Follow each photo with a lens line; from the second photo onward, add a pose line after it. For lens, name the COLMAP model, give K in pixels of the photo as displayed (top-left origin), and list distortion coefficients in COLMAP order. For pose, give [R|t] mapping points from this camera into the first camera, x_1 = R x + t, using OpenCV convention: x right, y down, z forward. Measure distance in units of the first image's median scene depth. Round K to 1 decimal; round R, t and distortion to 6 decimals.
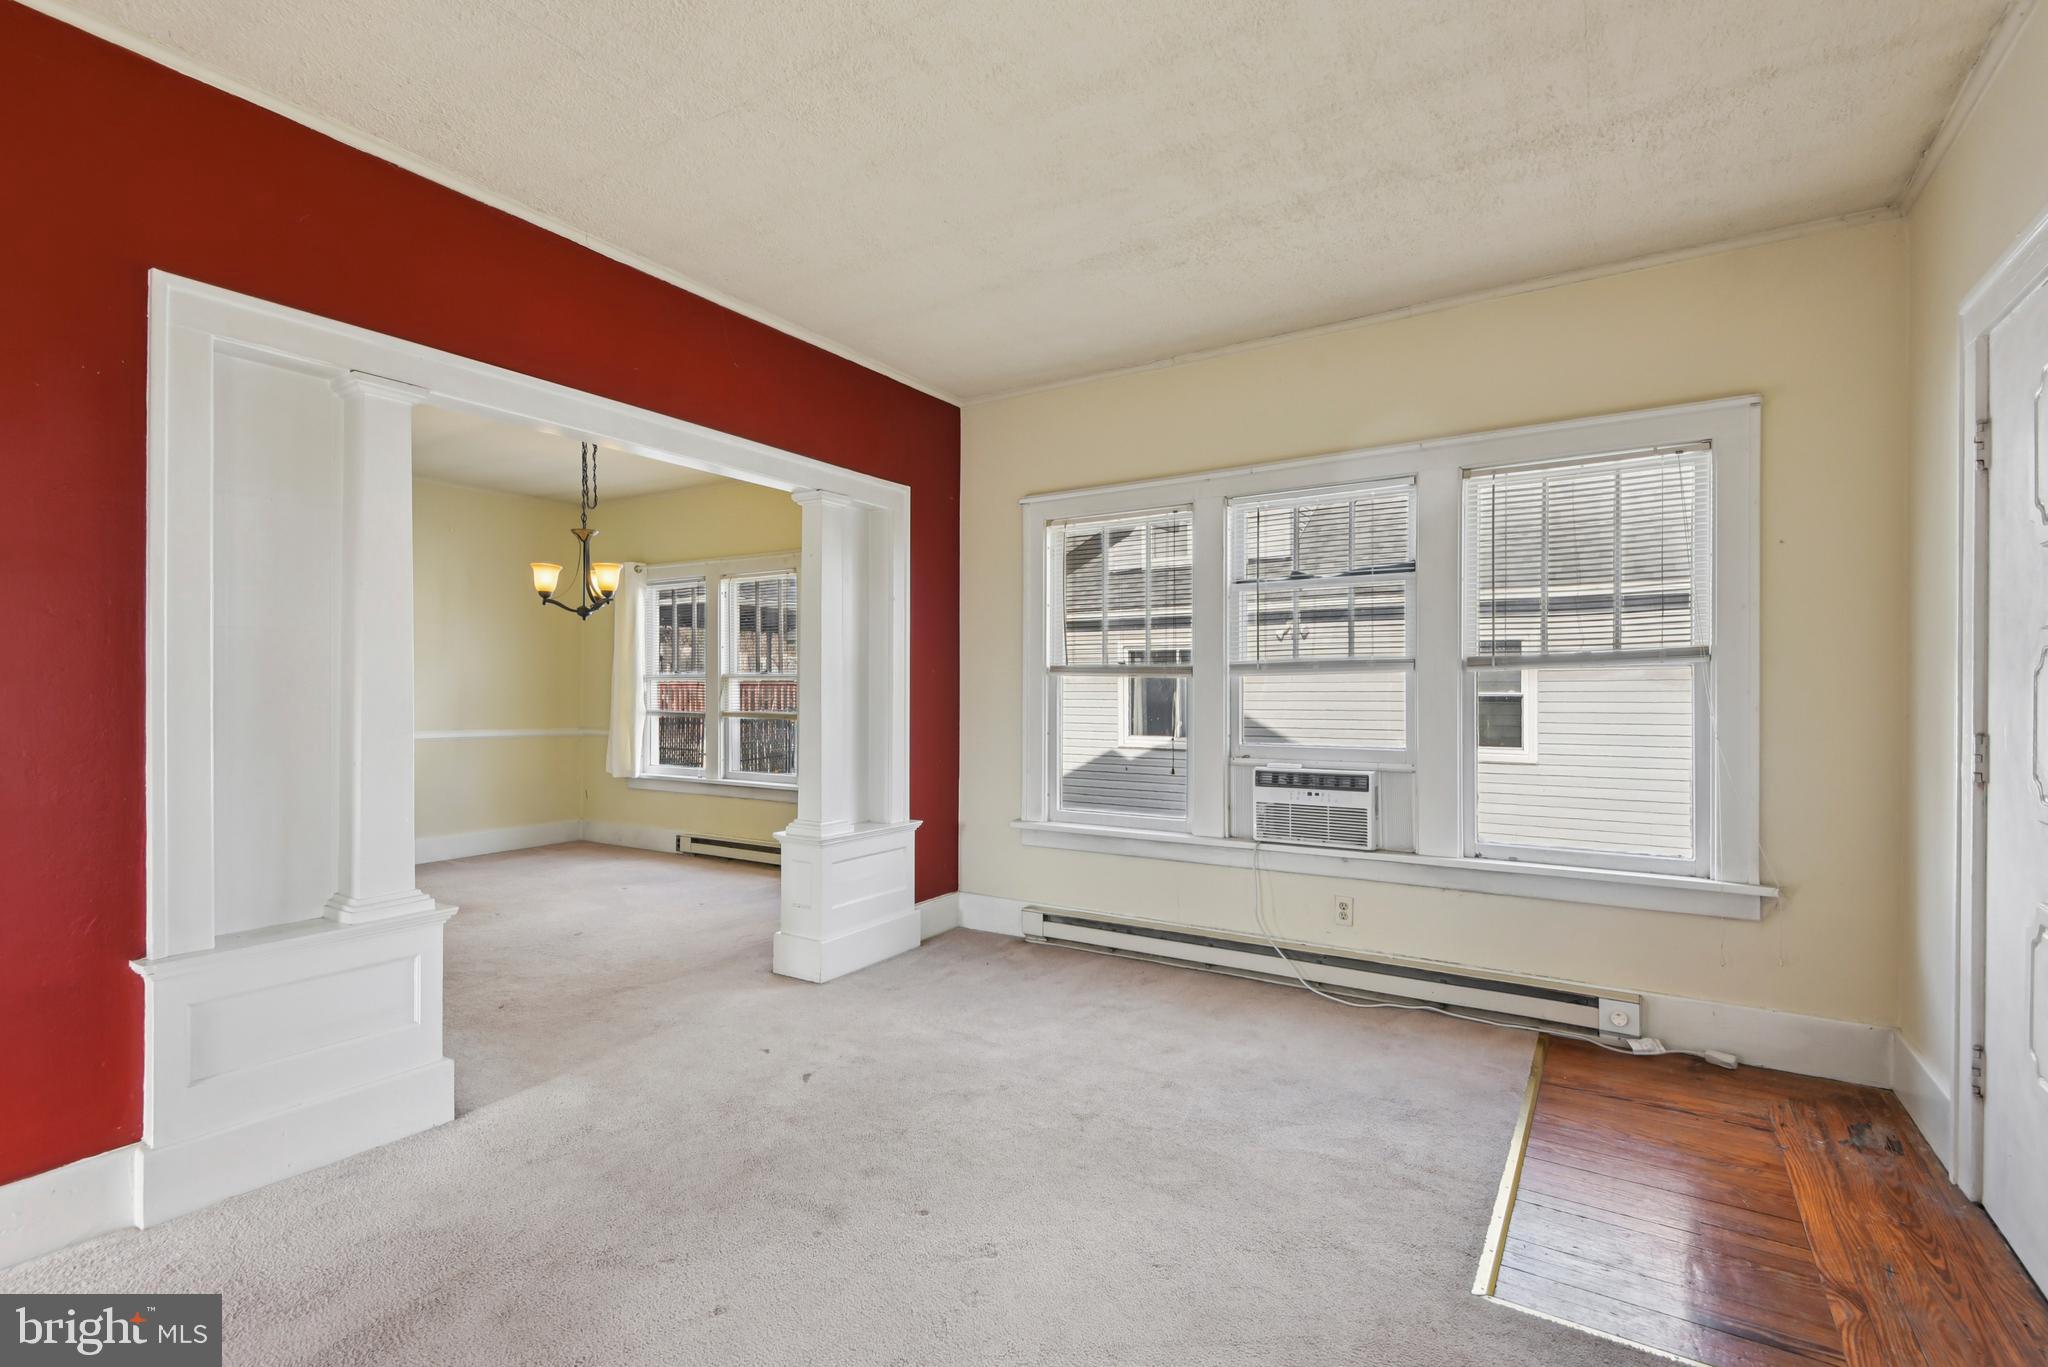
lens RADIAL K [[955.8, 0, 1013.5], [0, 955.8, 688.0], [0, 0, 1]] dist [-0.001440, -0.000815]
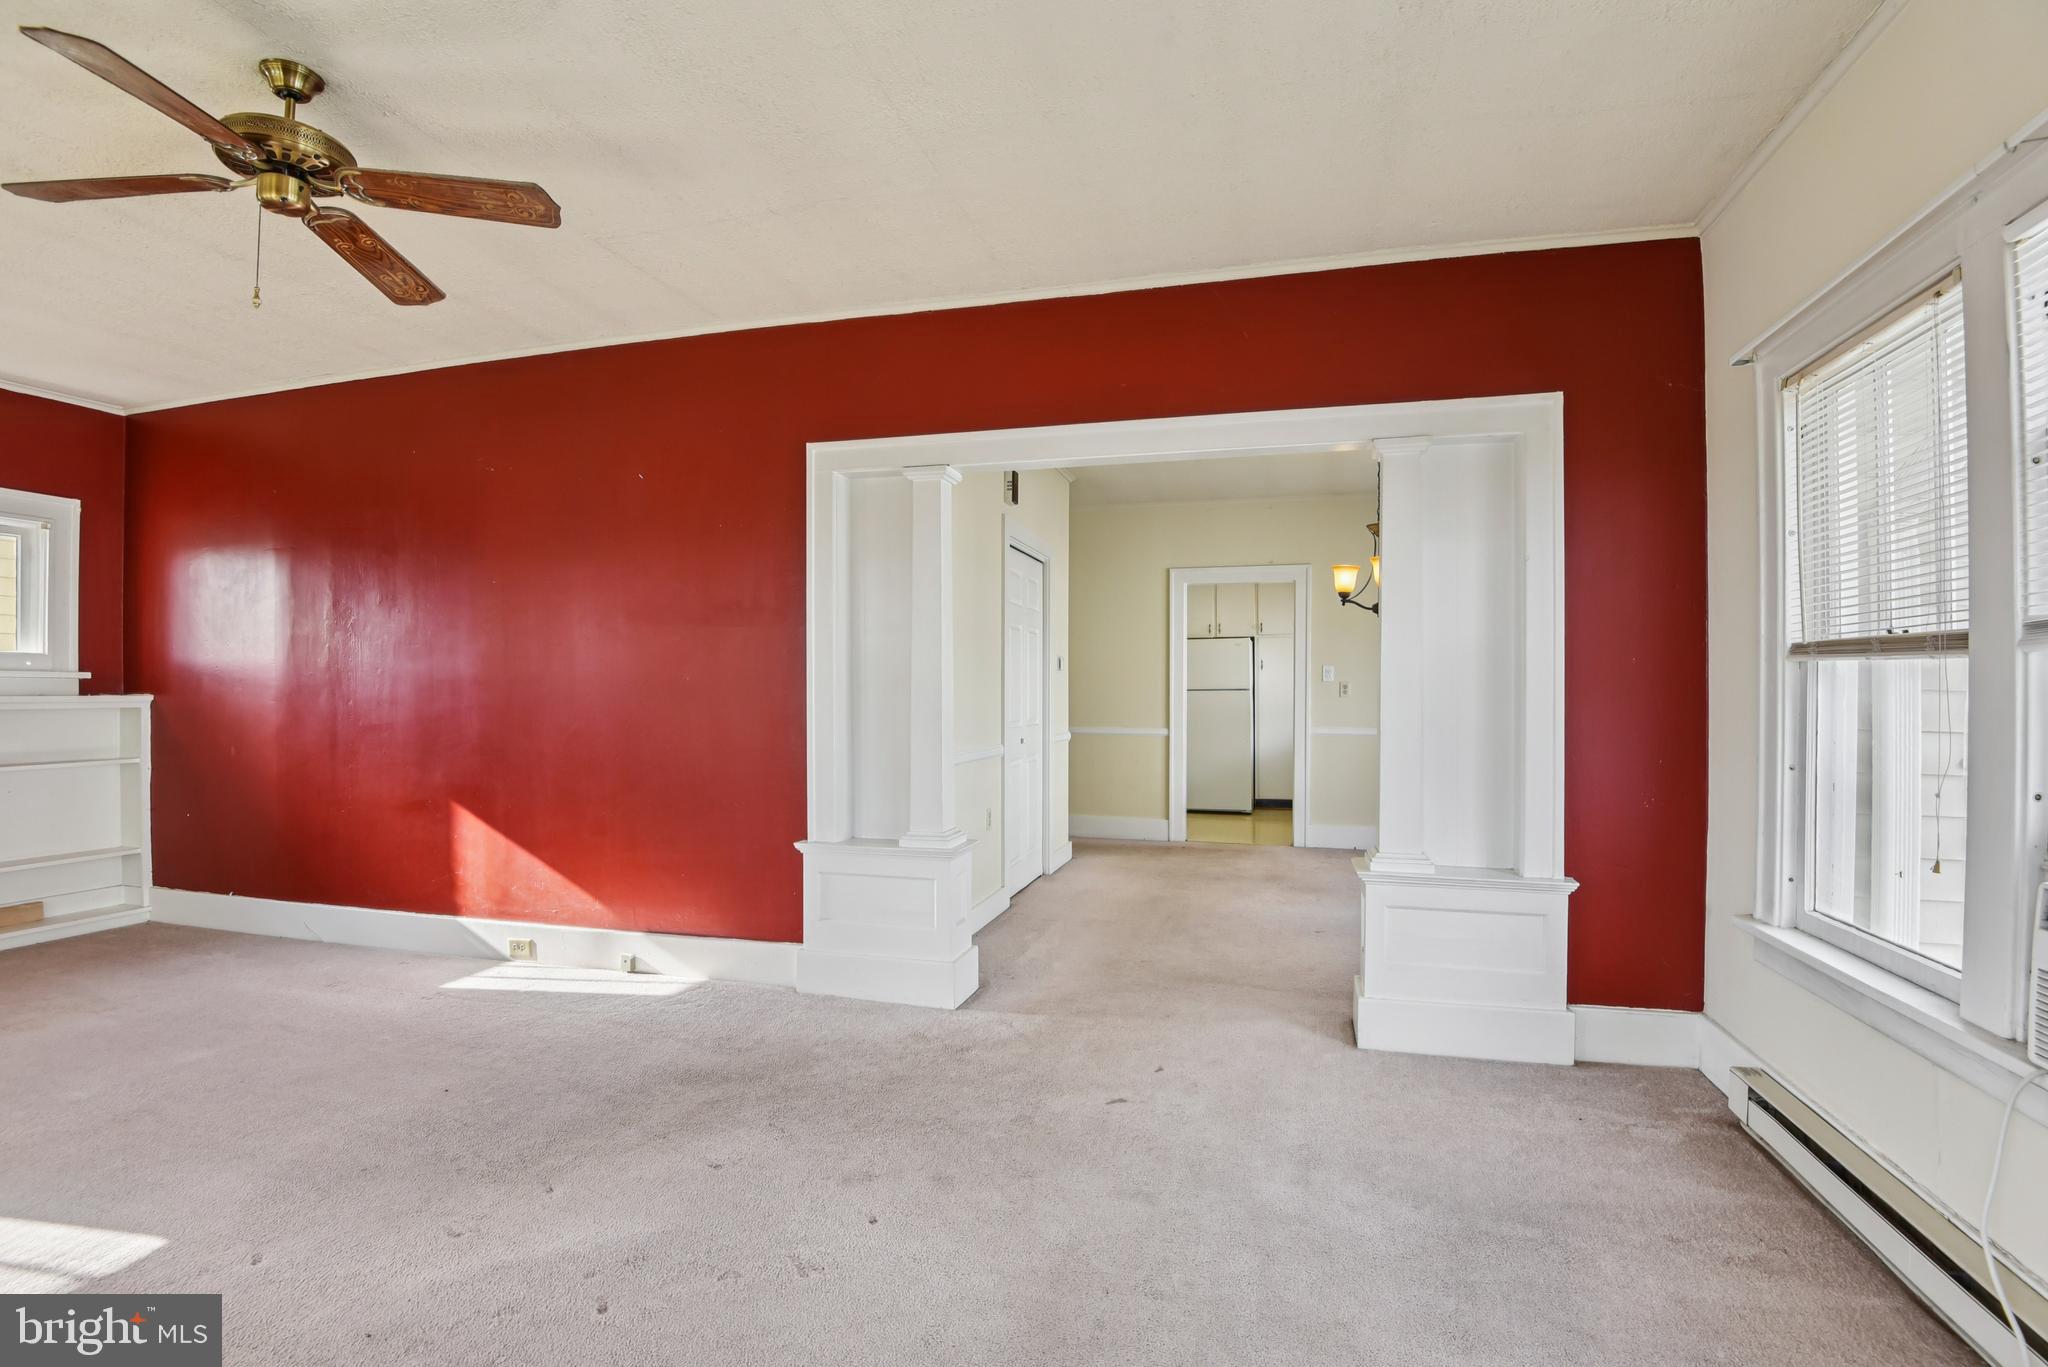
lens RADIAL K [[955.8, 0, 1013.5], [0, 955.8, 688.0], [0, 0, 1]] dist [-0.001440, -0.000815]
pose [[0.294026, -0.001737, -0.955796, 0.493474], [-0.001797, 0.999996, -0.002370, 0.005119], [0.955796, 0.002415, 0.294021, 0.479299]]
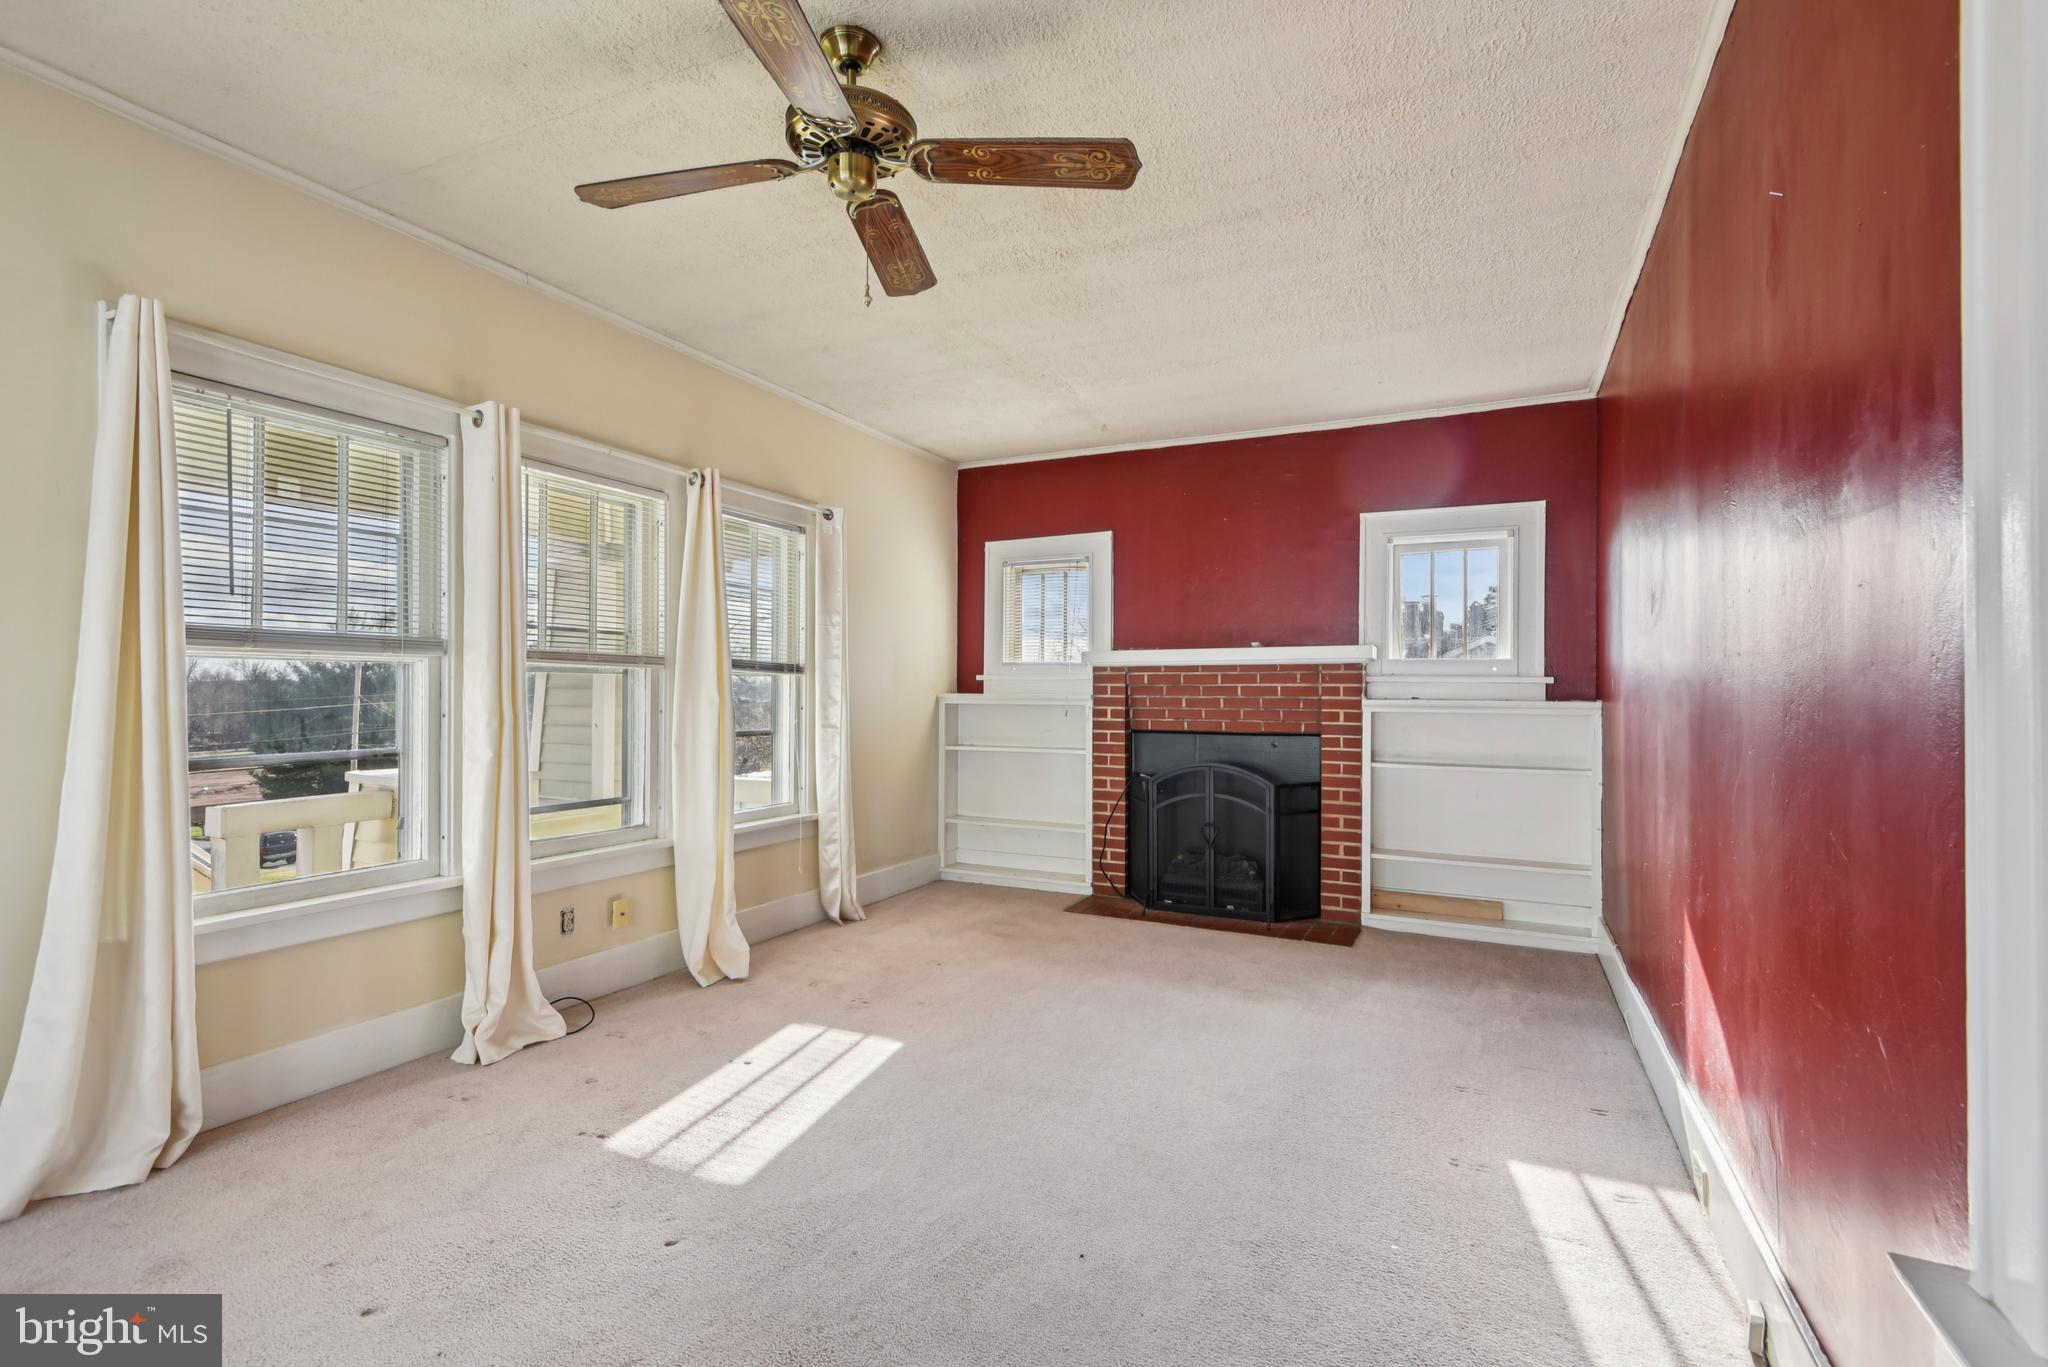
lens RADIAL K [[942.6, 0, 1035.8], [0, 942.6, 683.7], [0, 0, 1]] dist [0.025586, -0.020447]
pose [[-0.992079, -0.006069, -0.125470, -0.224328], [-0.005294, 0.999965, -0.006506, 0.003312], [0.125505, -0.005790, -0.992076, 0.783472]]
